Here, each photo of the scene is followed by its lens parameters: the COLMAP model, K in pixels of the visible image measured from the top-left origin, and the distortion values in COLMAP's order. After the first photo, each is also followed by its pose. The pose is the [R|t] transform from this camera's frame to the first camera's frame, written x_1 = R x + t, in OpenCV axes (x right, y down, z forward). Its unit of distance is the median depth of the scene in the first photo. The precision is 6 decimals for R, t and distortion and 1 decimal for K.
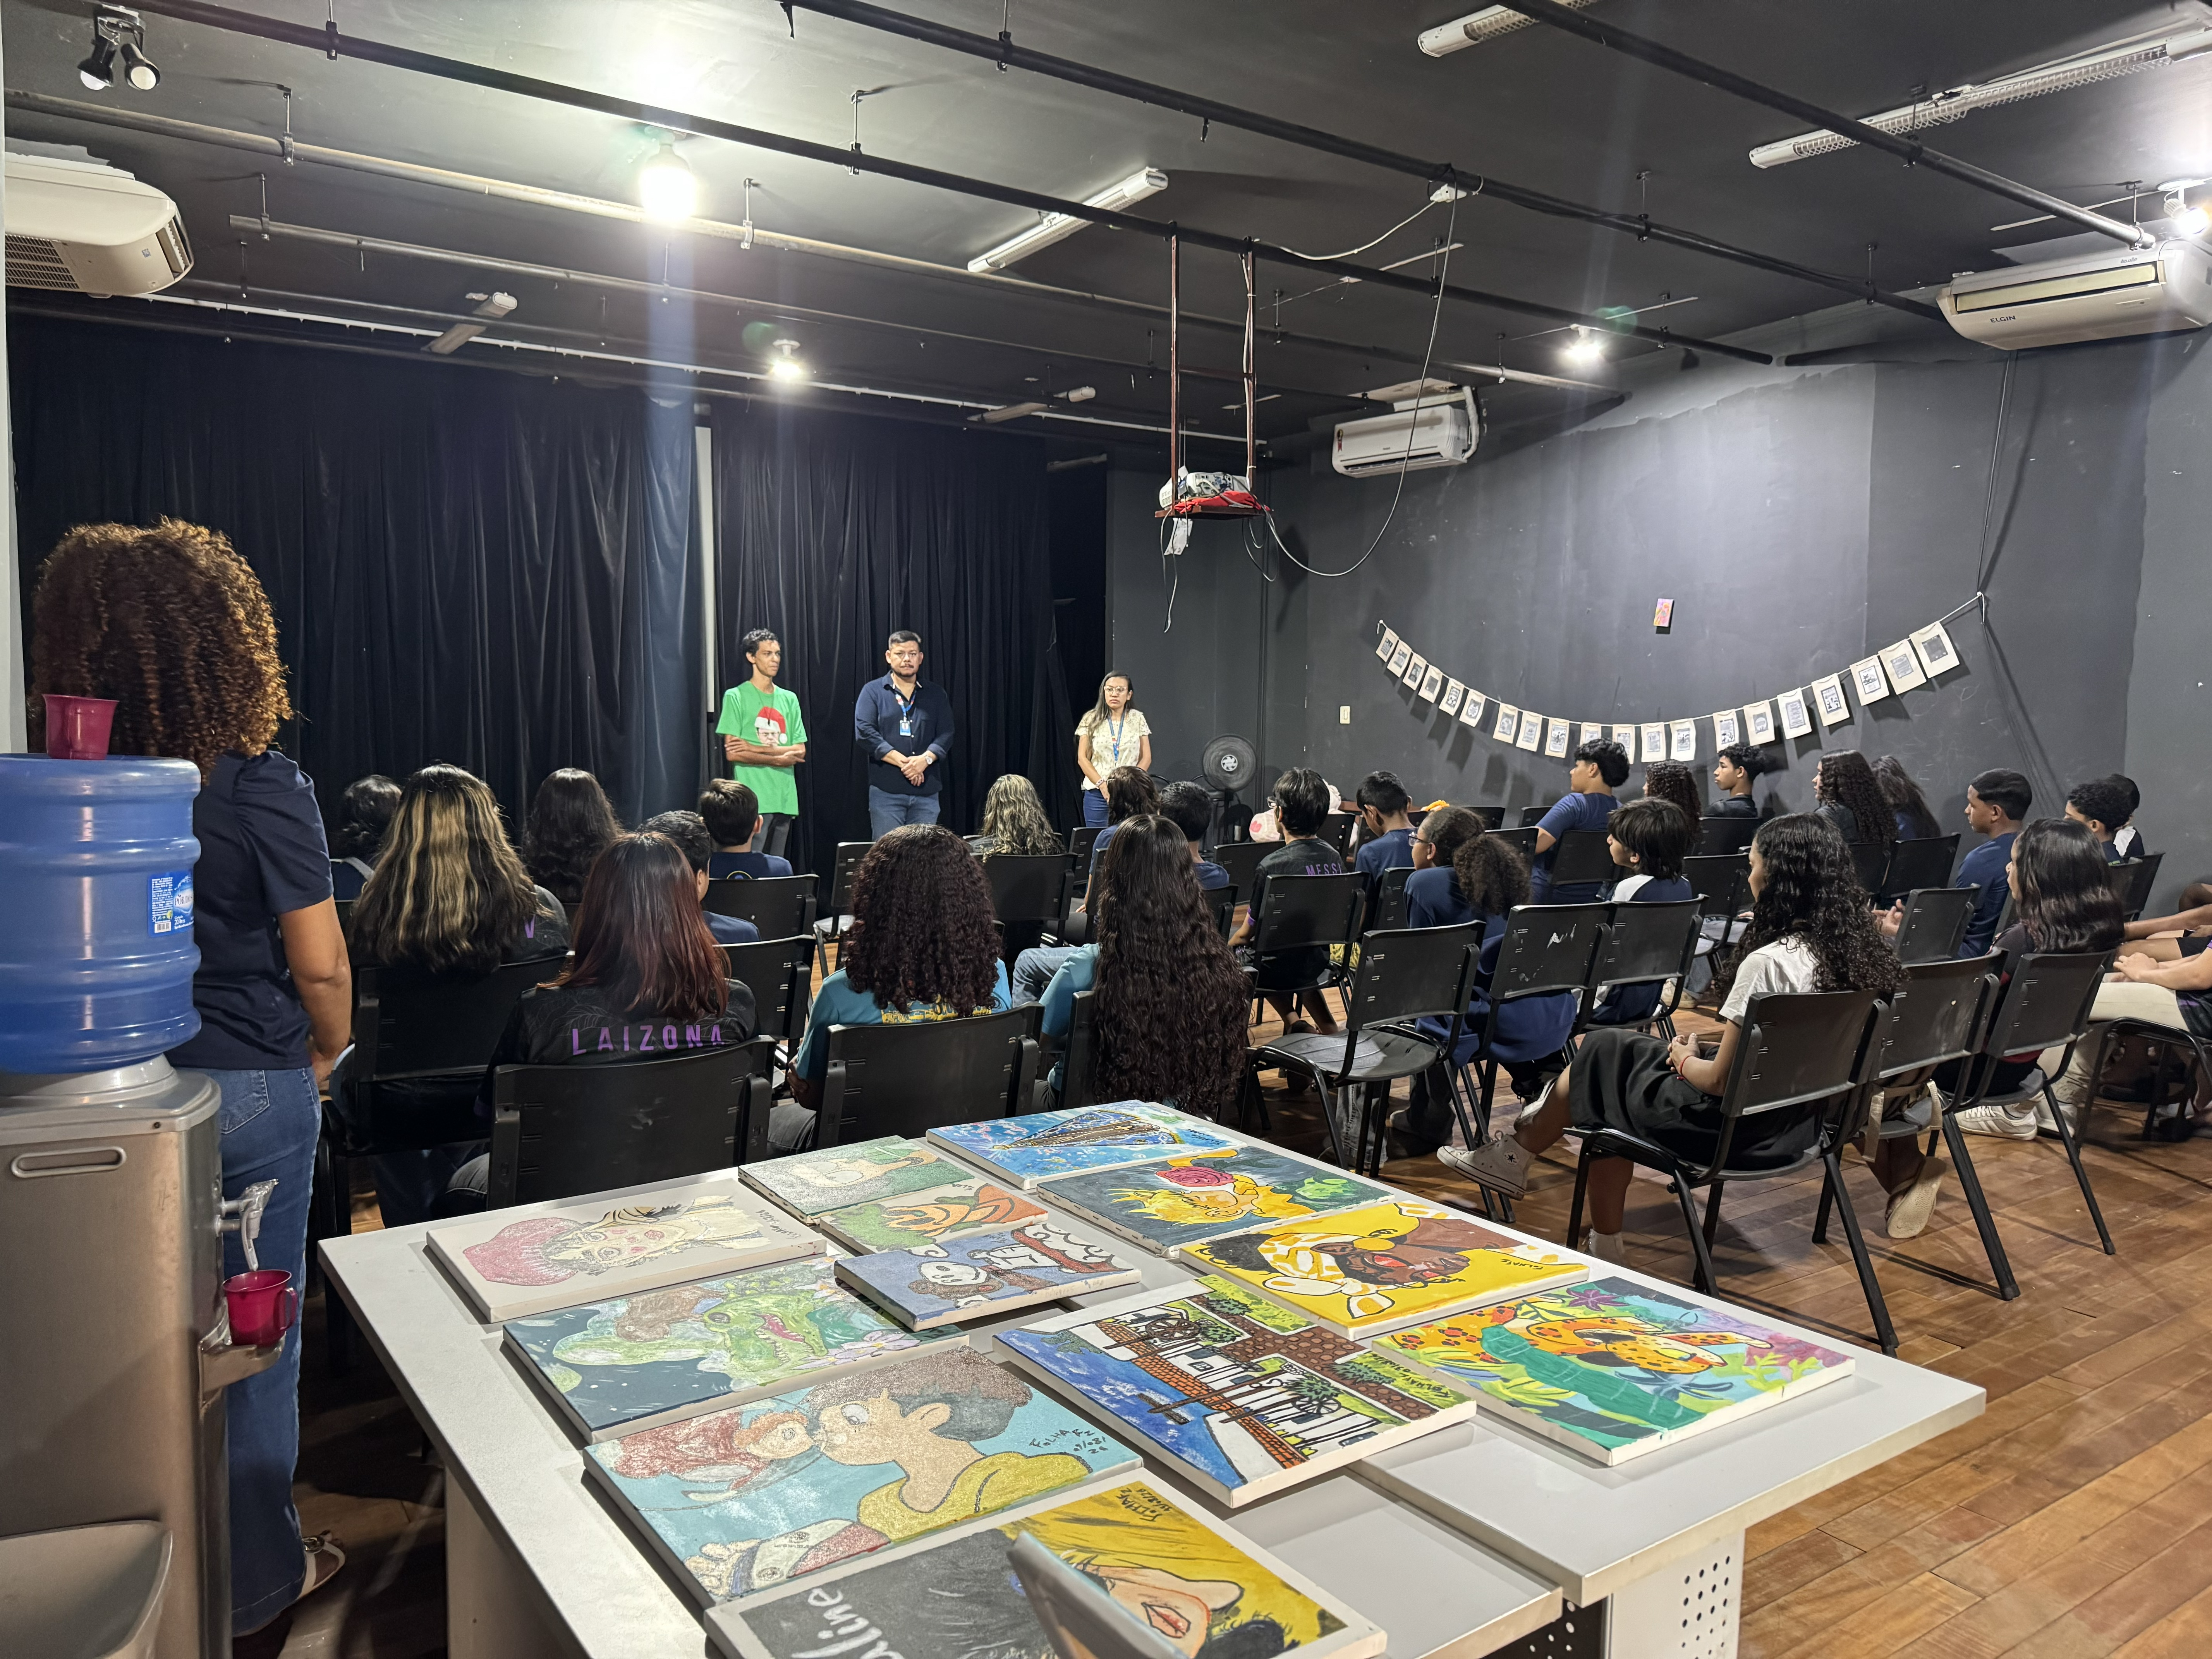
lens RADIAL K [[1569.8, 0, 1107.1], [0, 1569.8, 830.7], [0, 0, 1]] dist [0.038644, -0.042322]
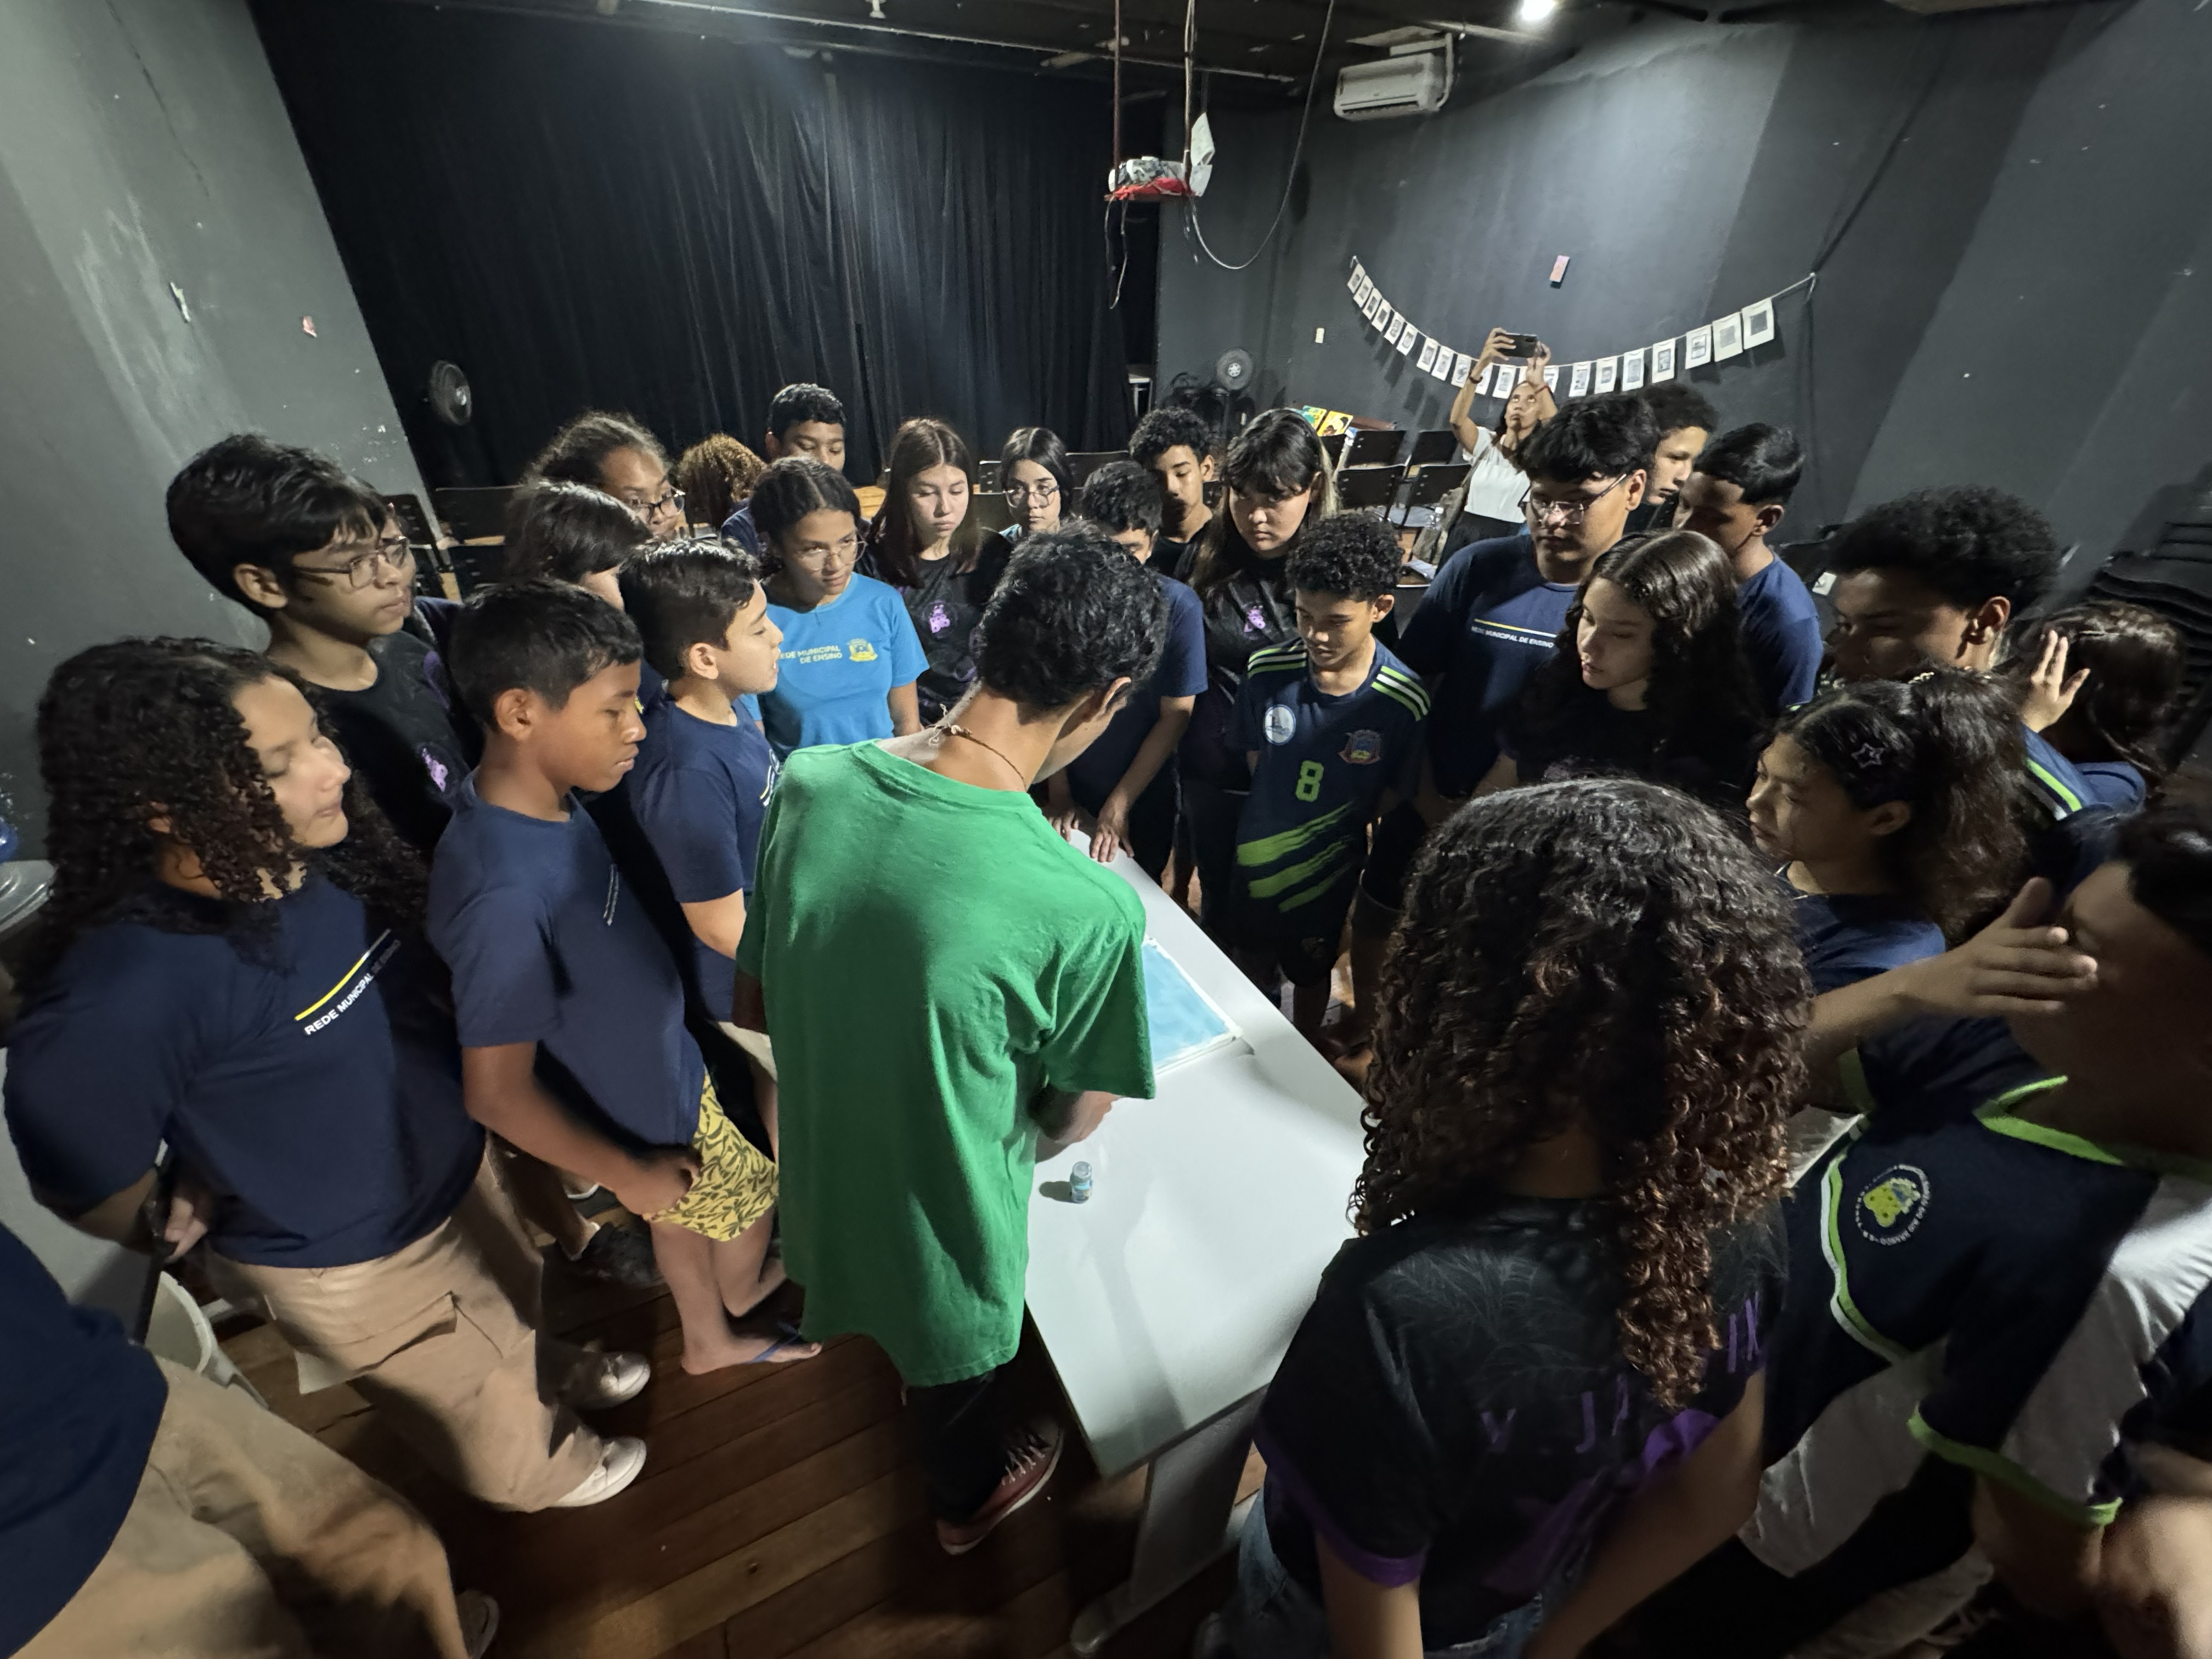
lens RADIAL K [[888.6, 0, 1104.0], [0, 888.6, 830.7], [0, 0, 1]] dist [-0.003420, 0.000352]
pose [[0.991412, 0.085609, -0.098863, 0.113498], [-0.029330, 0.882254, 0.469858, -0.074234], [0.127446, -0.462923, 0.877188, 0.134393]]
